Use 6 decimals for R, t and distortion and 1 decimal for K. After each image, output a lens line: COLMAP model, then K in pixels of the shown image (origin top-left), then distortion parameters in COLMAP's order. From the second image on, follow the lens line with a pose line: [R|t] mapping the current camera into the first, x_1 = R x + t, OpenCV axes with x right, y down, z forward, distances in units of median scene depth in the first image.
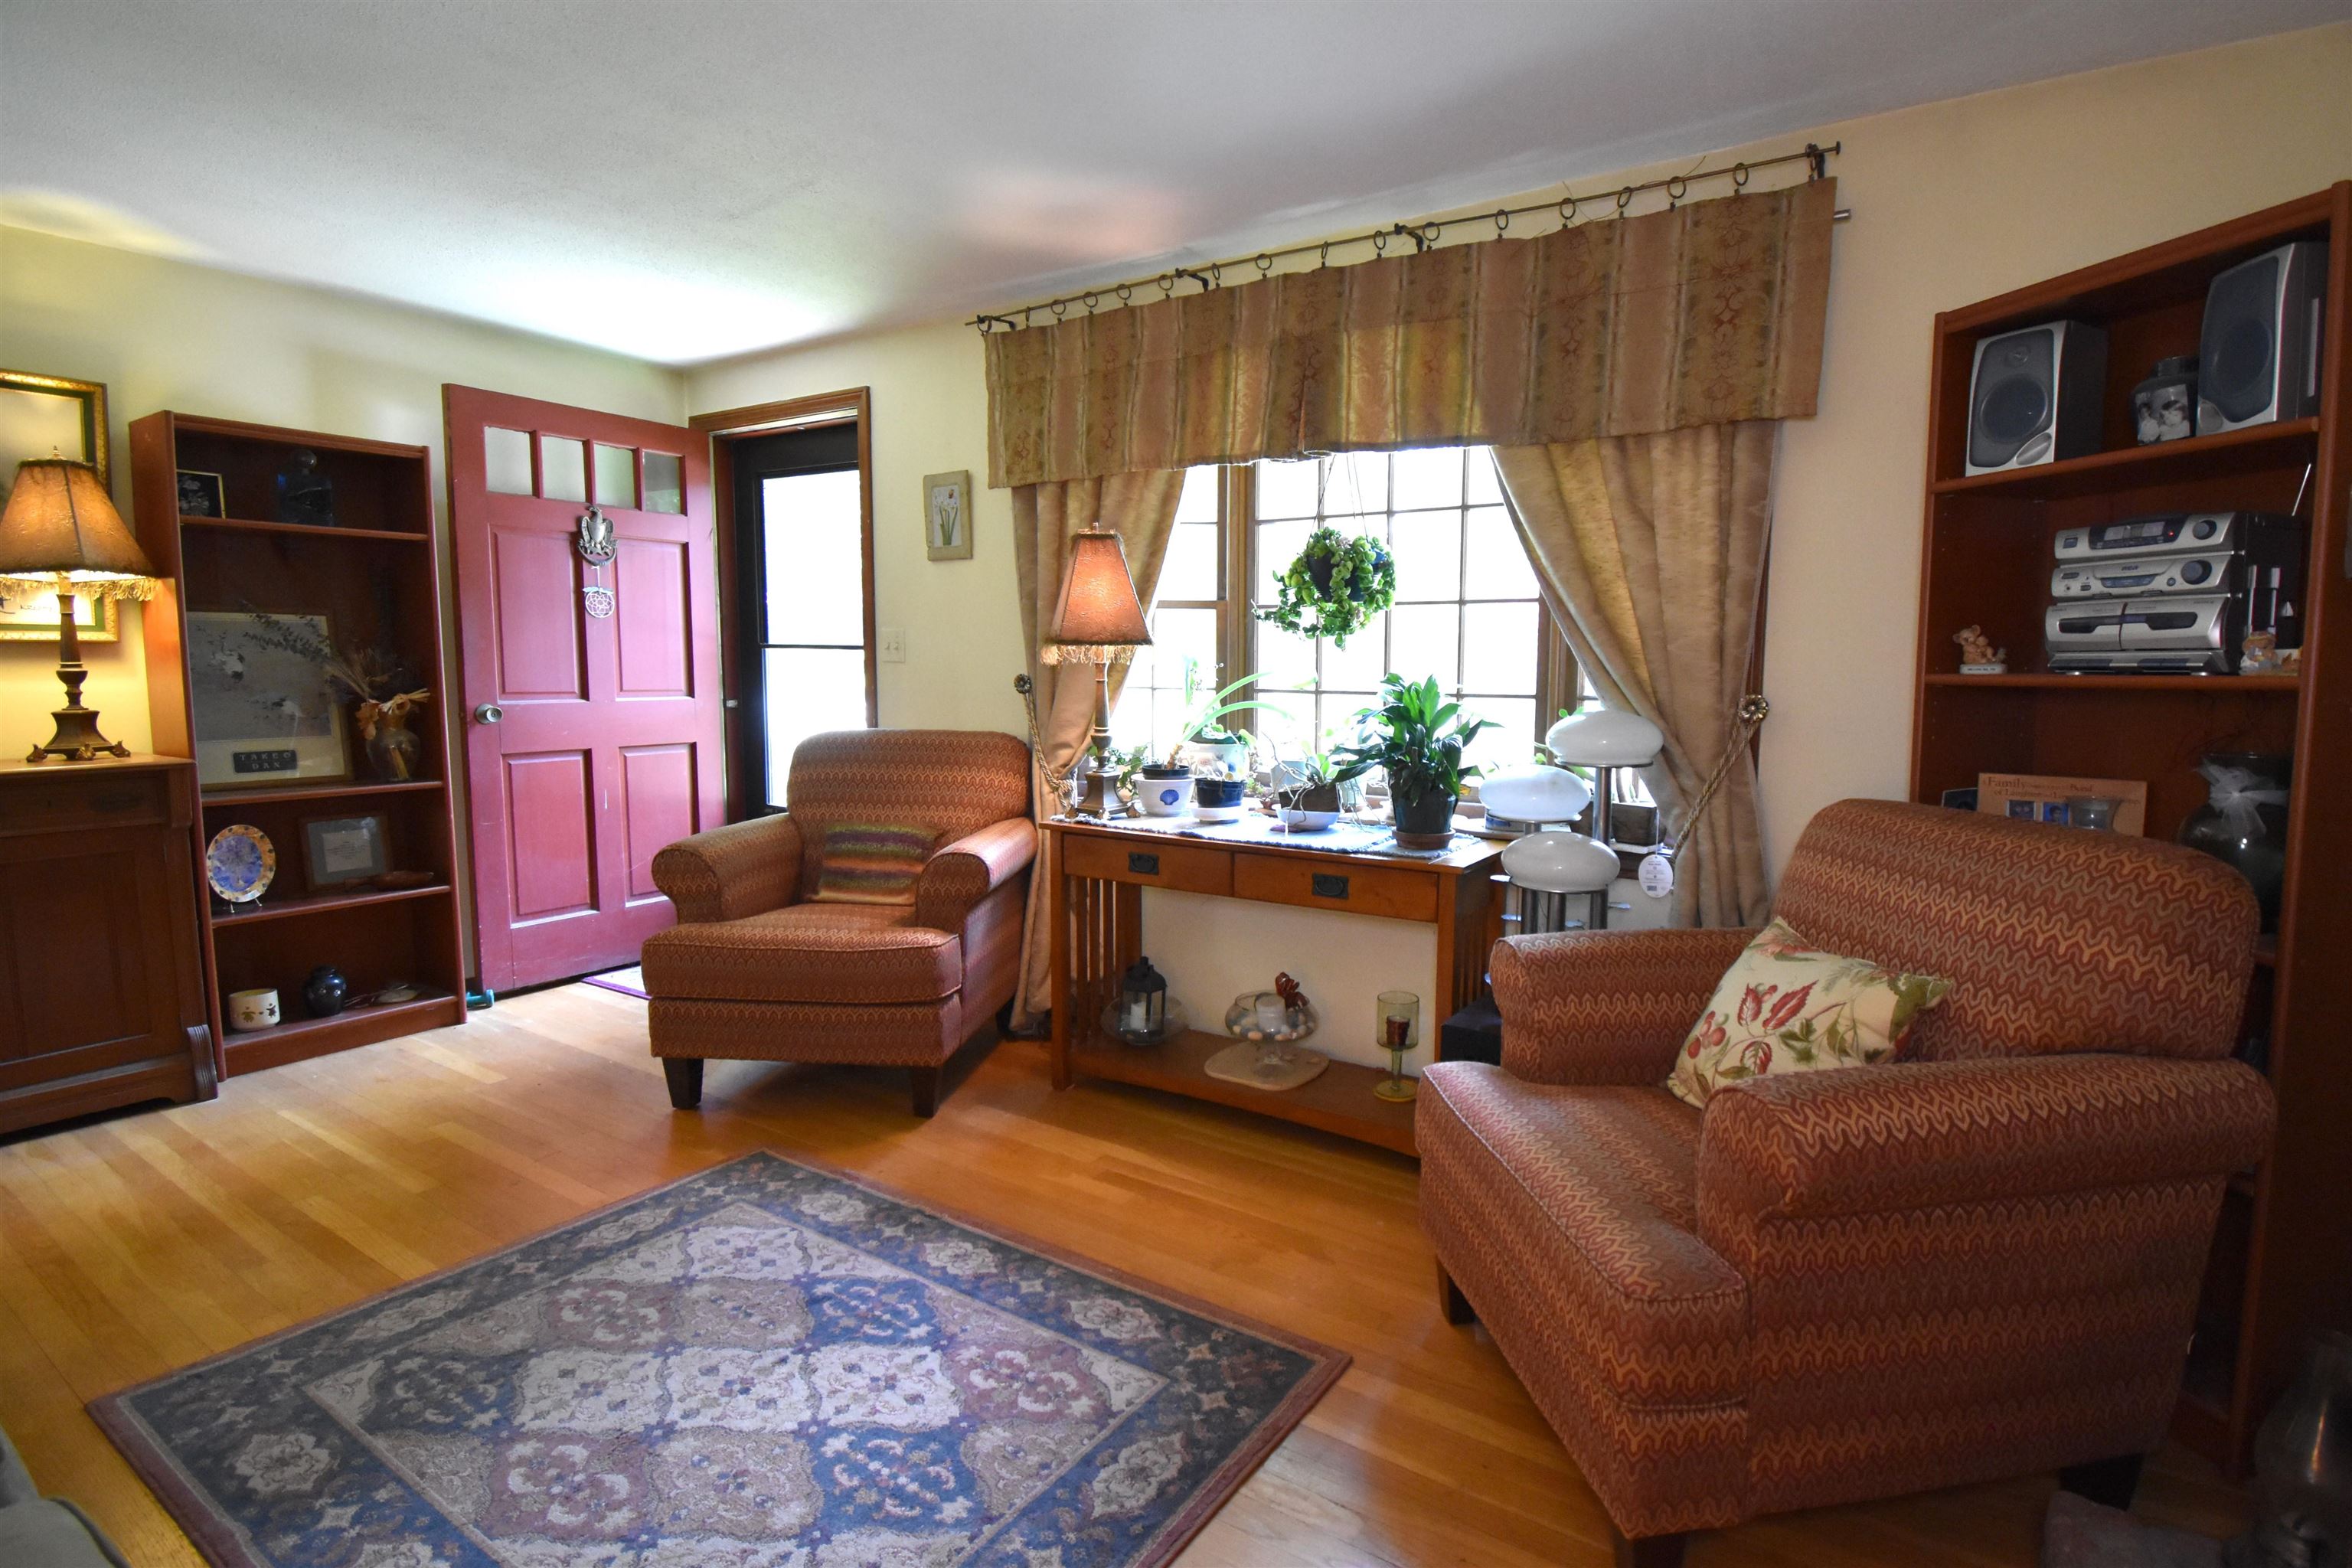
lens RADIAL K [[1136.0, 0, 1284.4], [0, 1136.0, 777.7], [0, 0, 1]] dist [-0.002018, -0.015896]
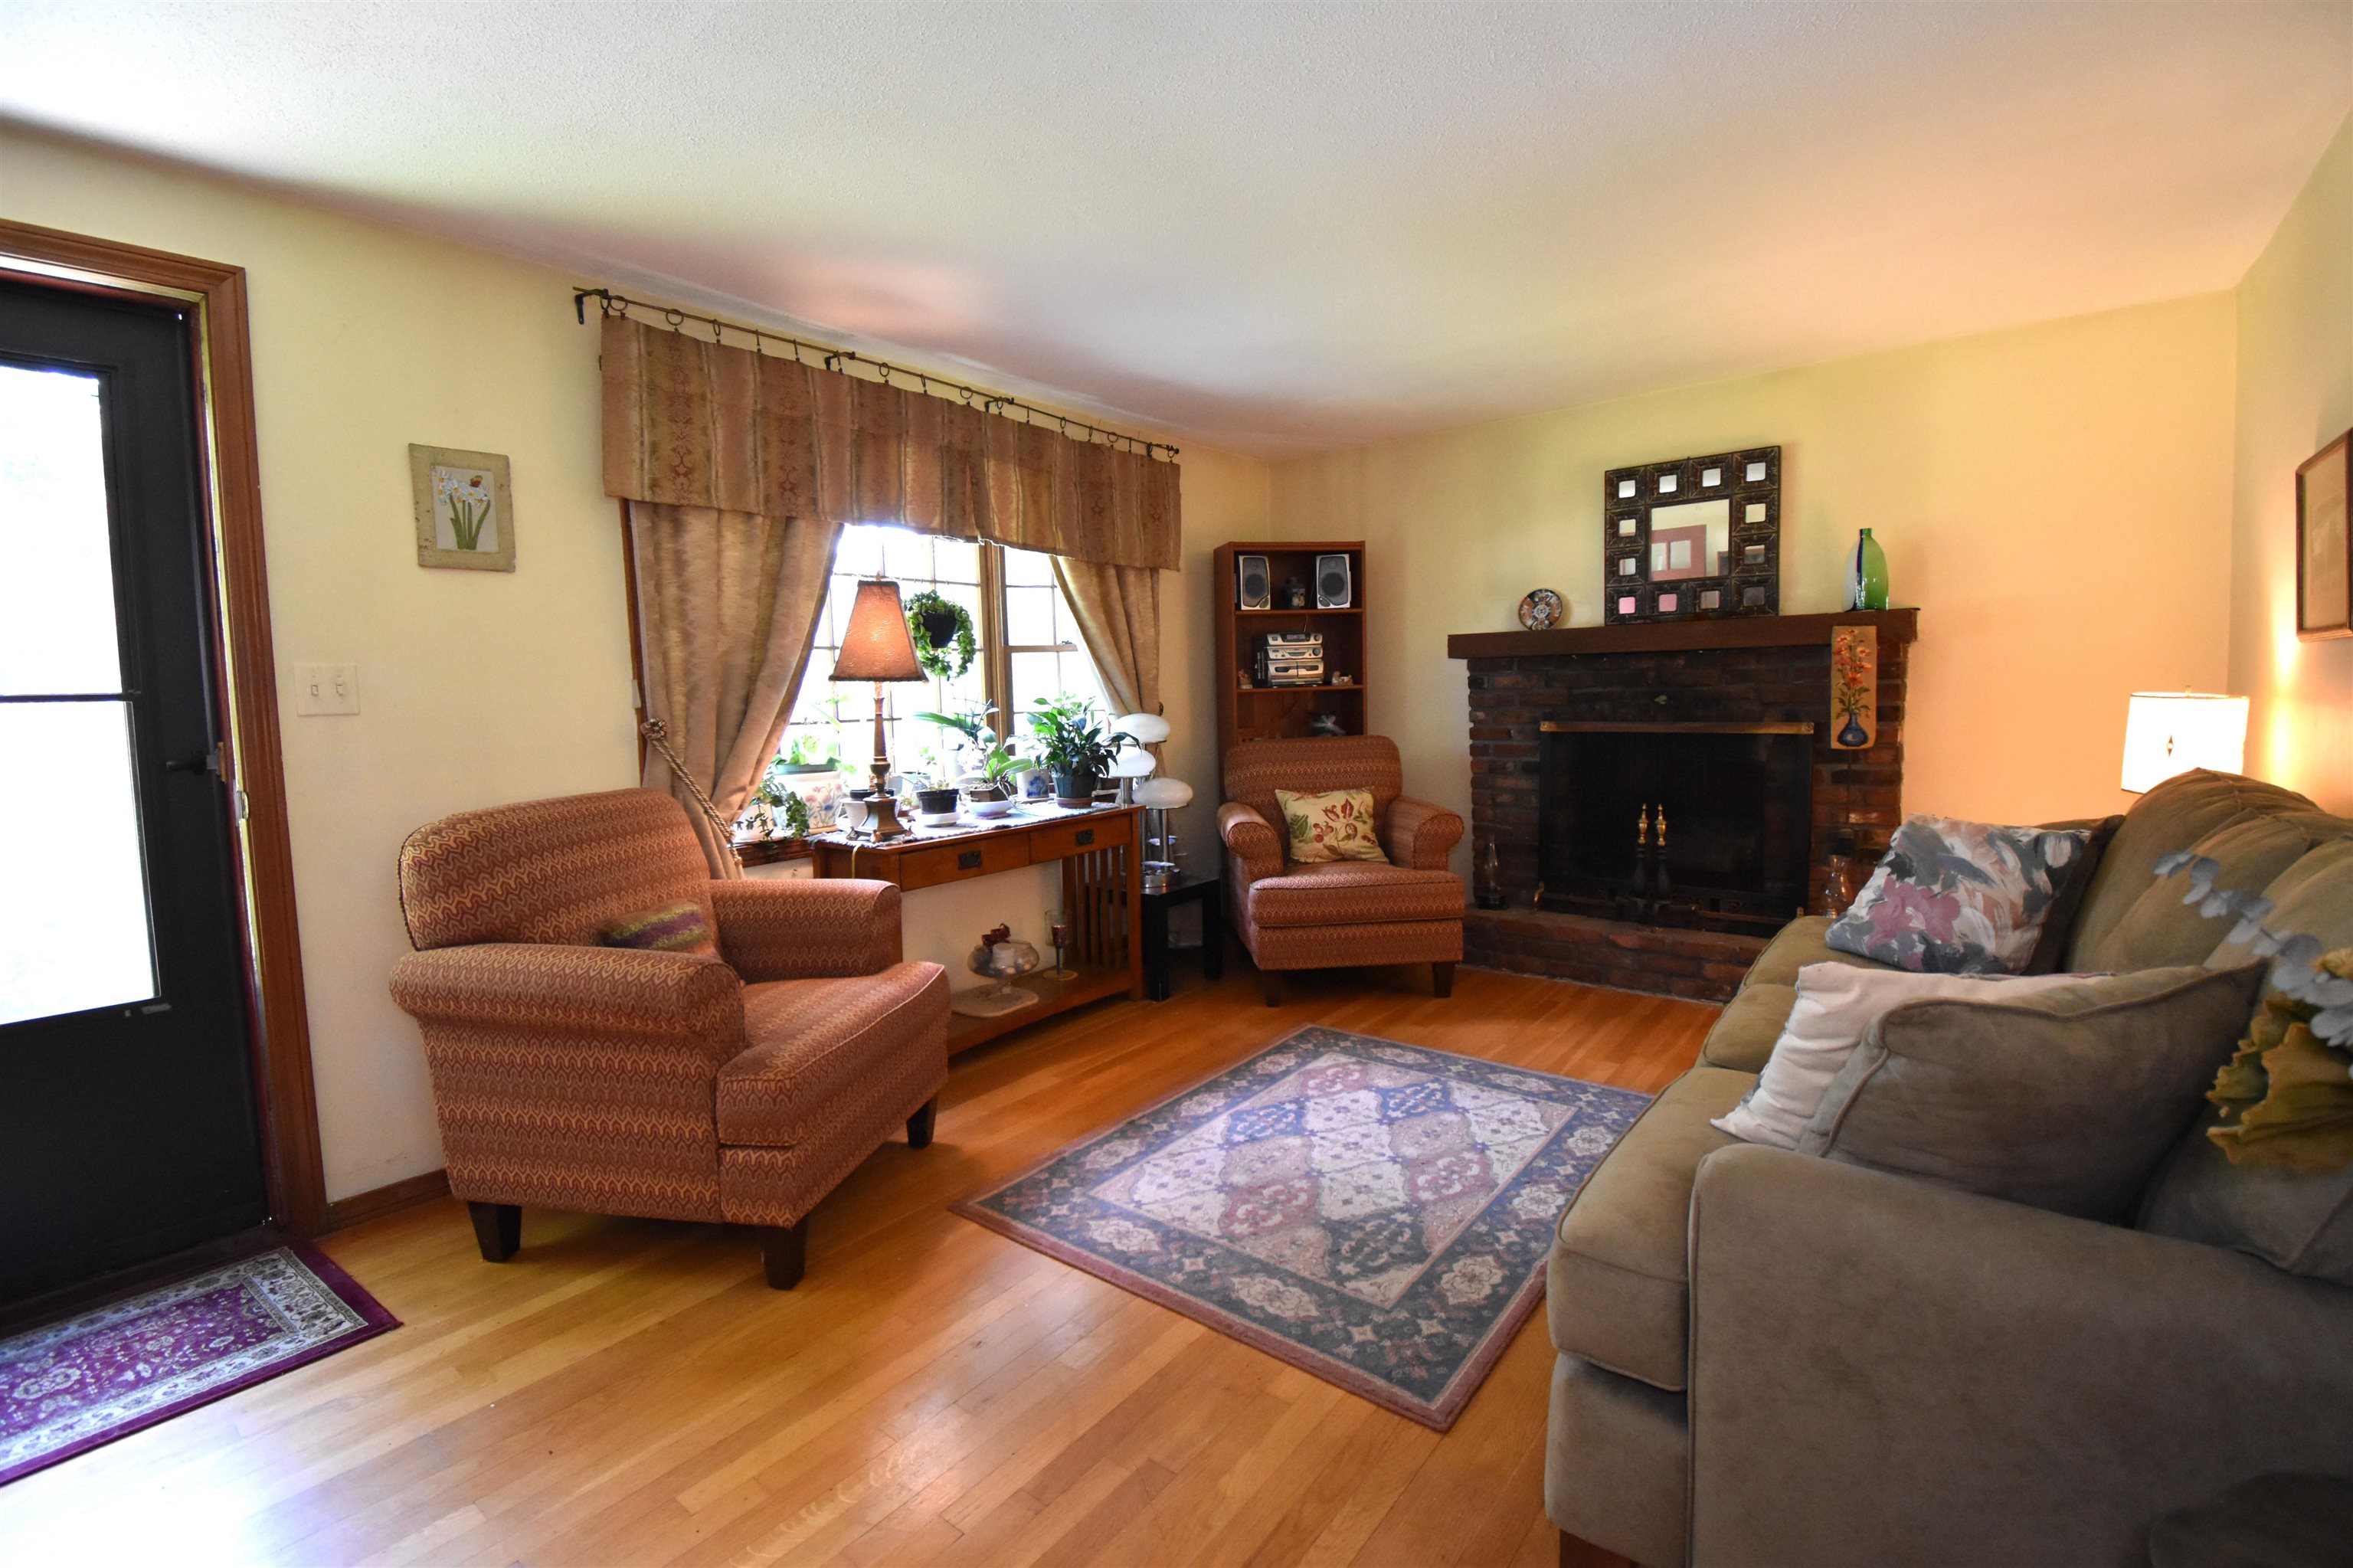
lens RADIAL K [[1037.2, 0, 1186.1], [0, 1037.2, 776.0], [0, 0, 1]] dist [-0.001355, -0.001188]
pose [[0.113035, -0.096886, 0.988856, -1.193215], [0.124508, 0.988771, 0.082645, -0.076656], [-0.985759, 0.113779, 0.123829, 0.623505]]
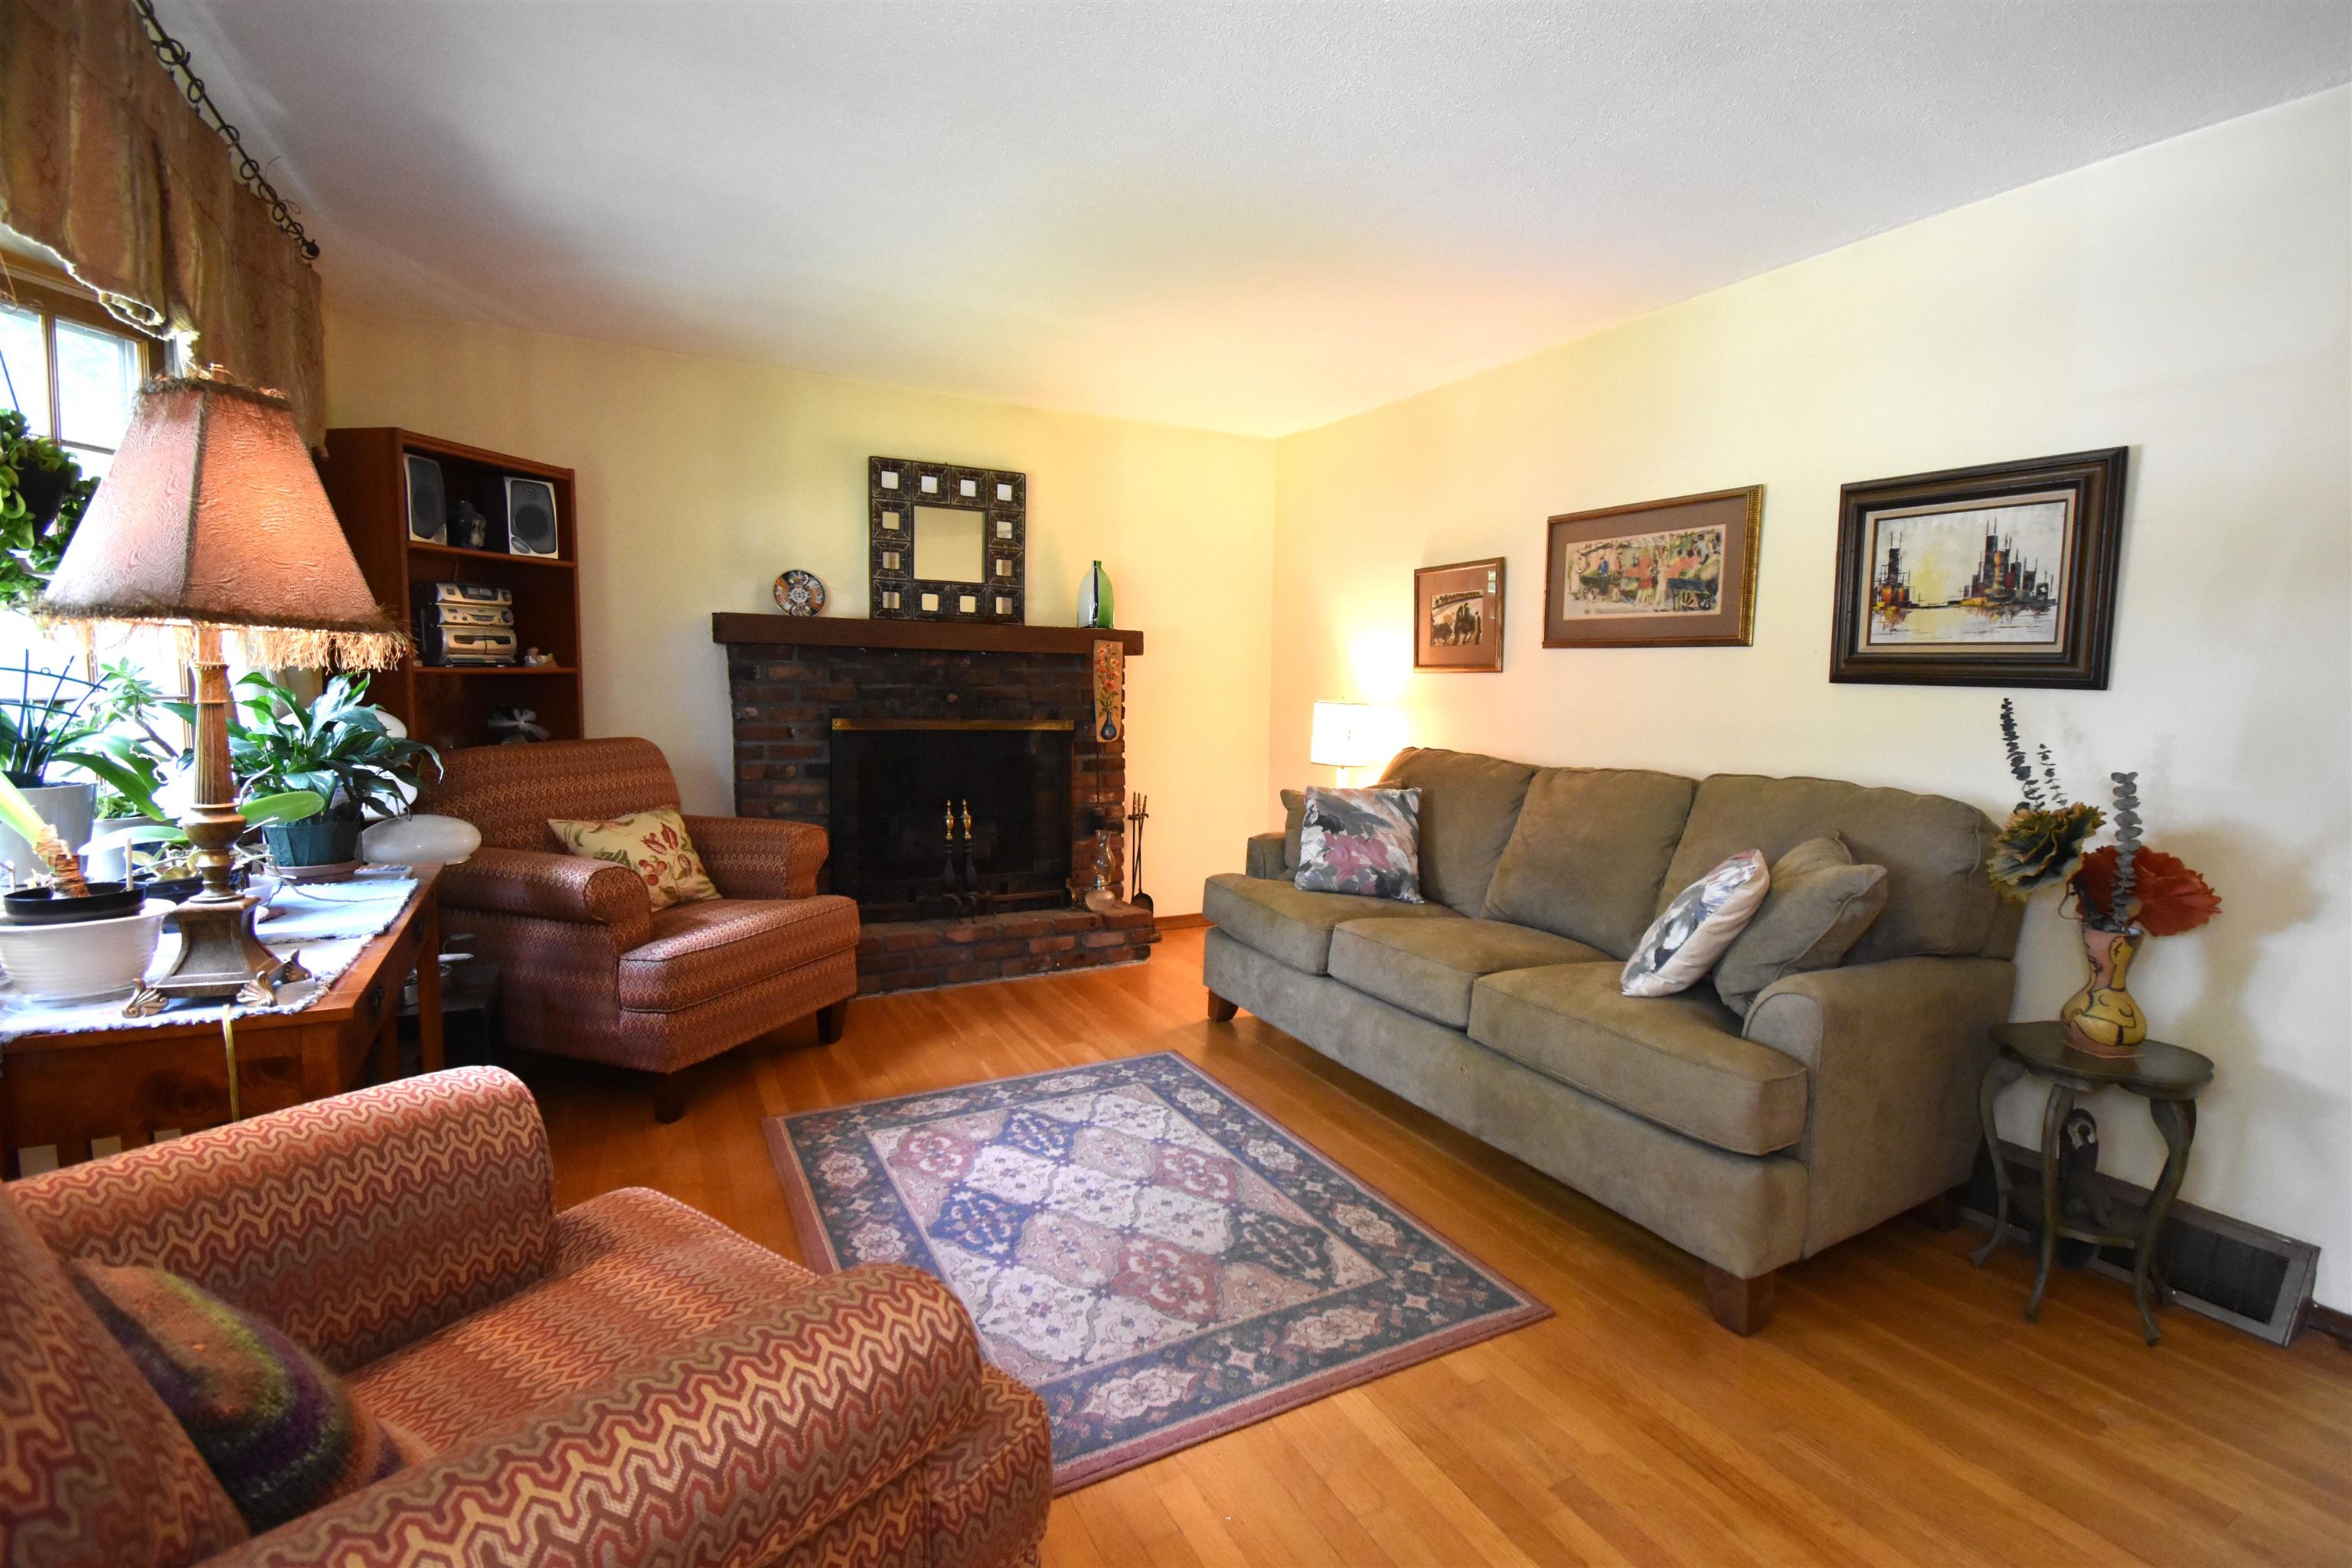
lens RADIAL K [[1058.6, 0, 1220.1], [0, 1058.6, 786.3], [0, 0, 1]] dist [0.007708, -0.009377]
pose [[-0.868946, -0.077257, 0.488840, -0.775764], [0.019199, 0.981735, 0.189281, -0.132823], [-0.494535, 0.173861, -0.851591, 1.235926]]
